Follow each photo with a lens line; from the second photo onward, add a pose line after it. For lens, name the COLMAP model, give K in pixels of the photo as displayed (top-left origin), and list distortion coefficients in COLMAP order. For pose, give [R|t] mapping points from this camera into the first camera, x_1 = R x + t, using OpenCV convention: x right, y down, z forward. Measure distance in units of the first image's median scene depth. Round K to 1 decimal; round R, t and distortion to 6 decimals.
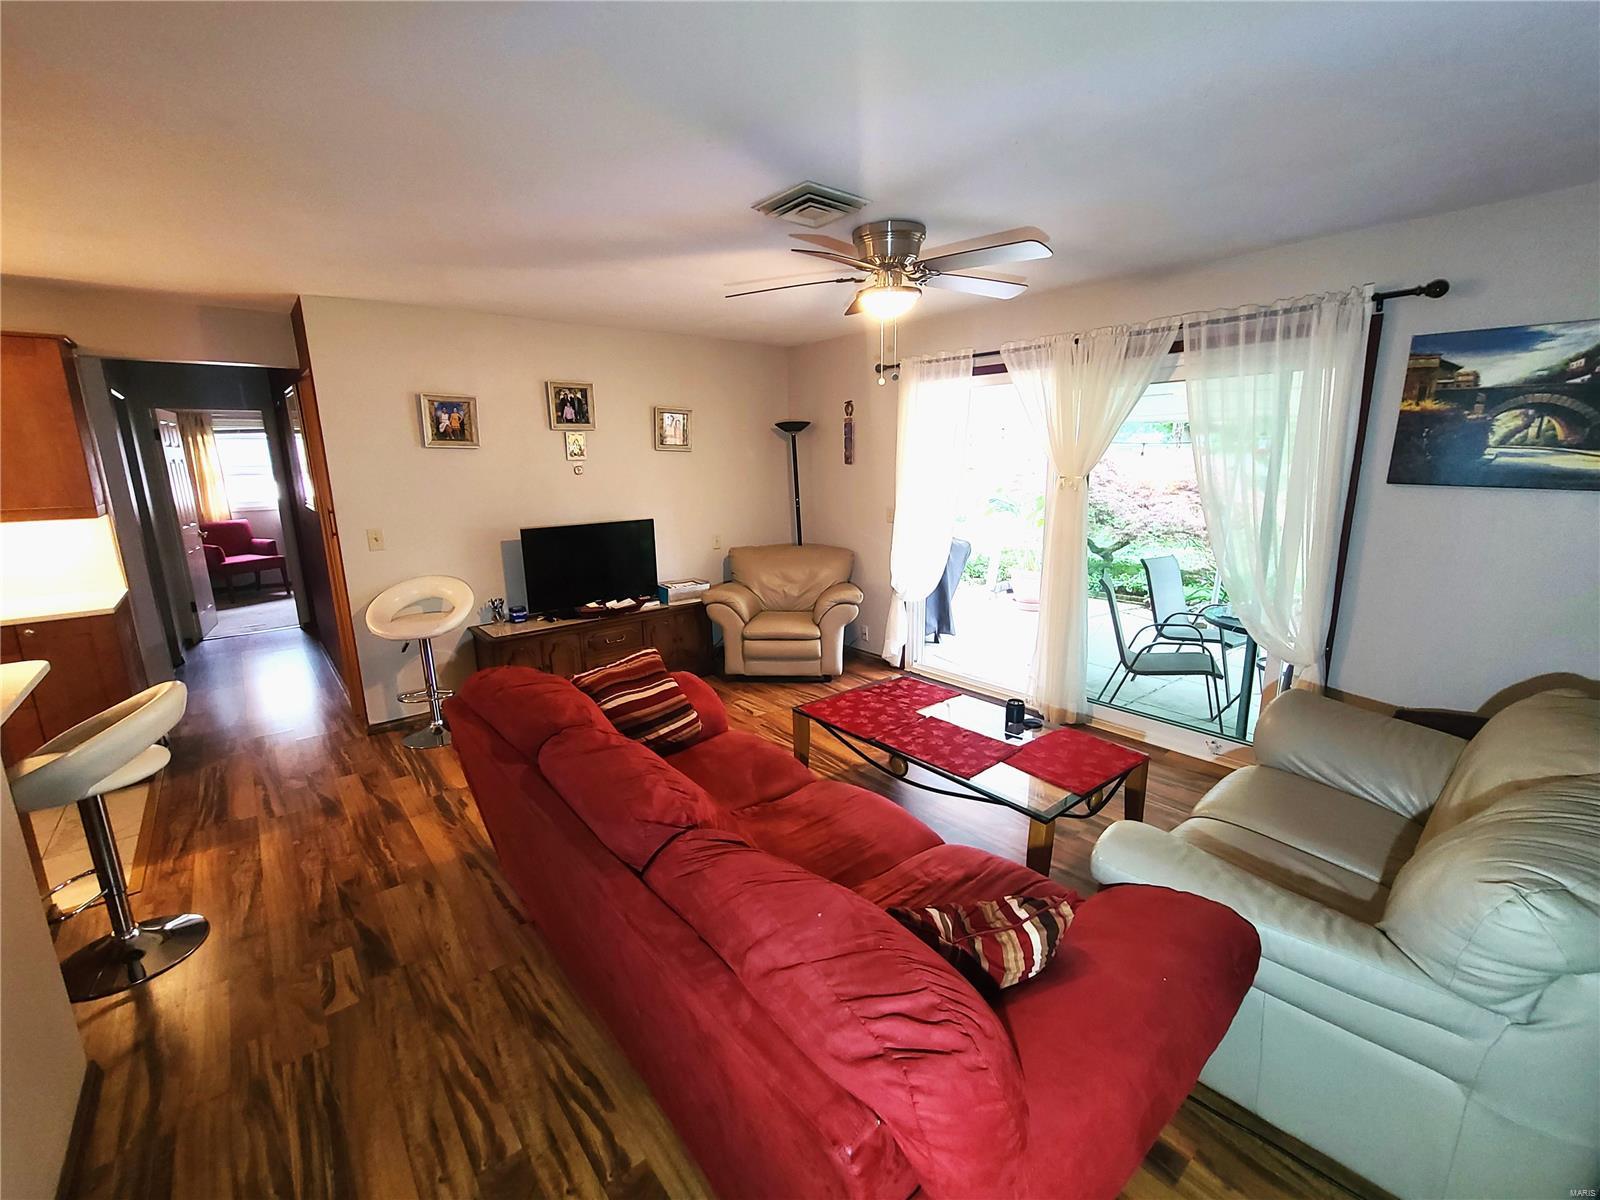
lens RADIAL K [[667.9, 0, 806.6], [0, 667.9, 596.2], [0, 0, 1]] dist [-0.003429, 0.000077]
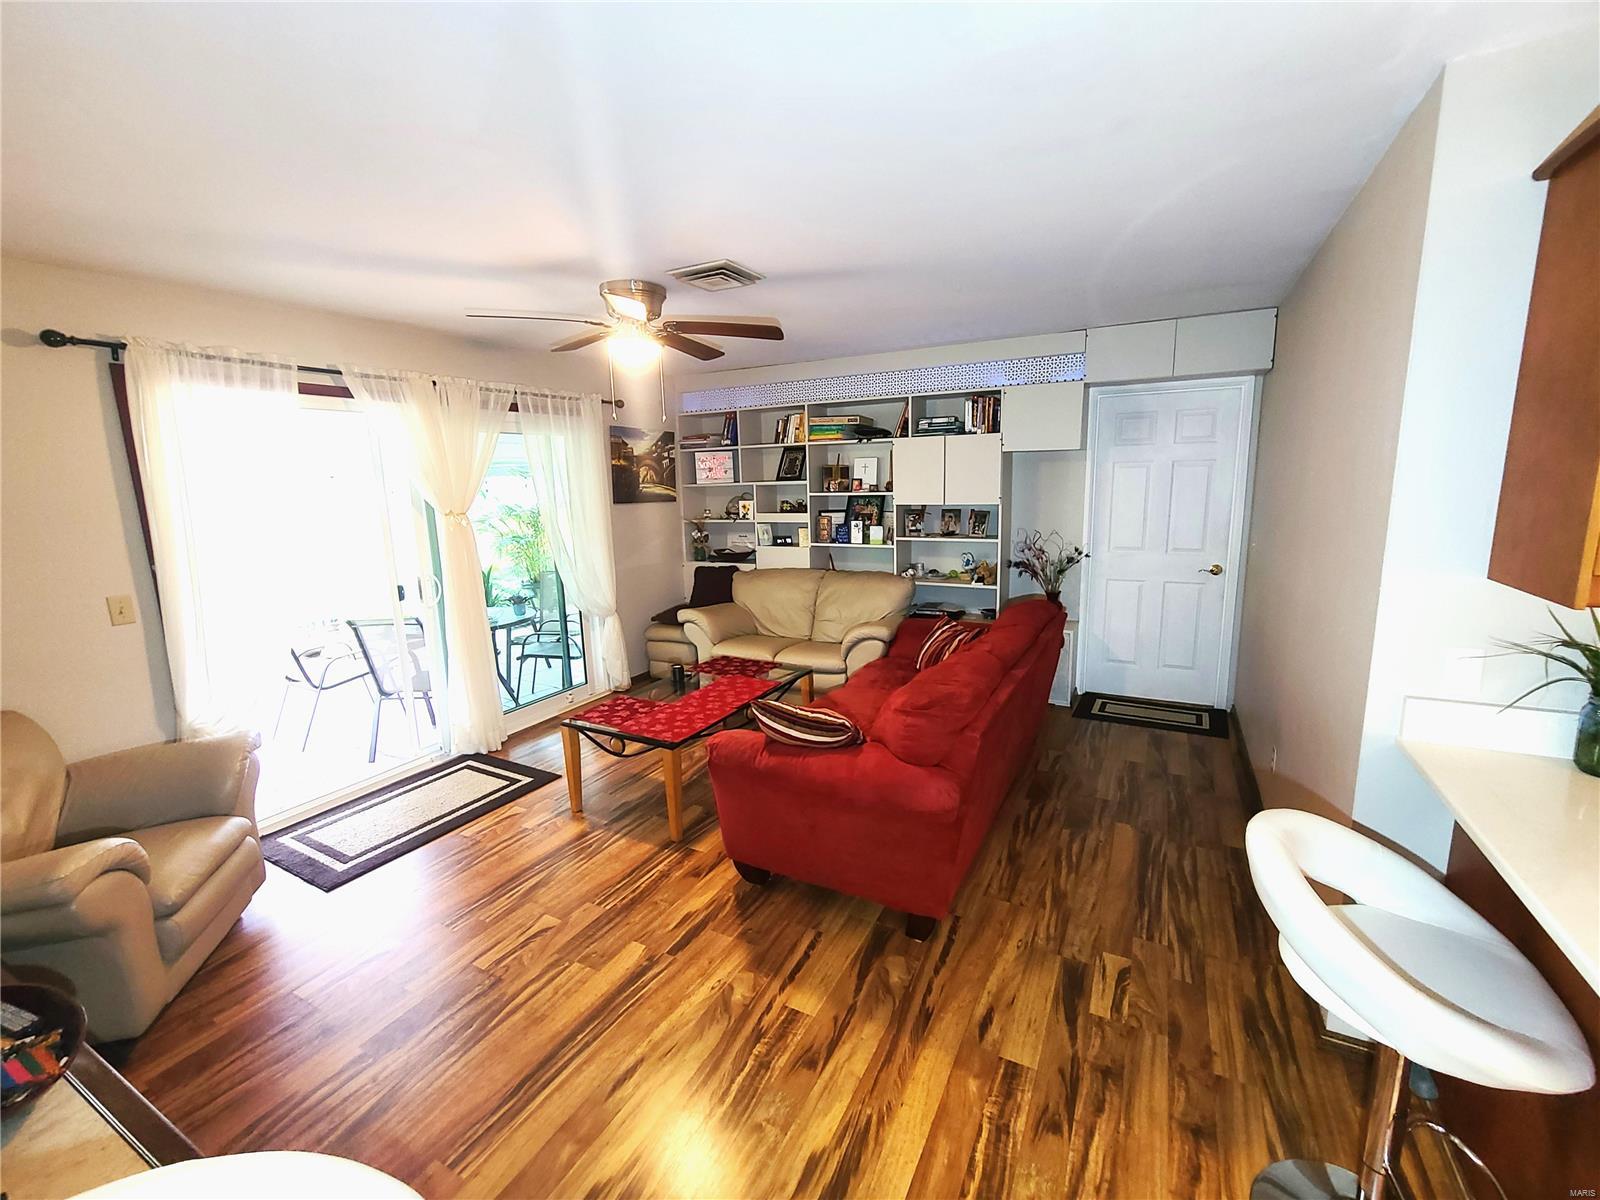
lens RADIAL K [[667.9, 0, 808.3], [0, 667.9, 593.3], [0, 0, 1]] dist [-0.003429, 0.000077]
pose [[-0.368222, -0.136406, 0.919677, -1.180797], [0.223345, 0.947236, 0.229916, -0.271916], [-0.902513, 0.290066, -0.318328, 1.338576]]
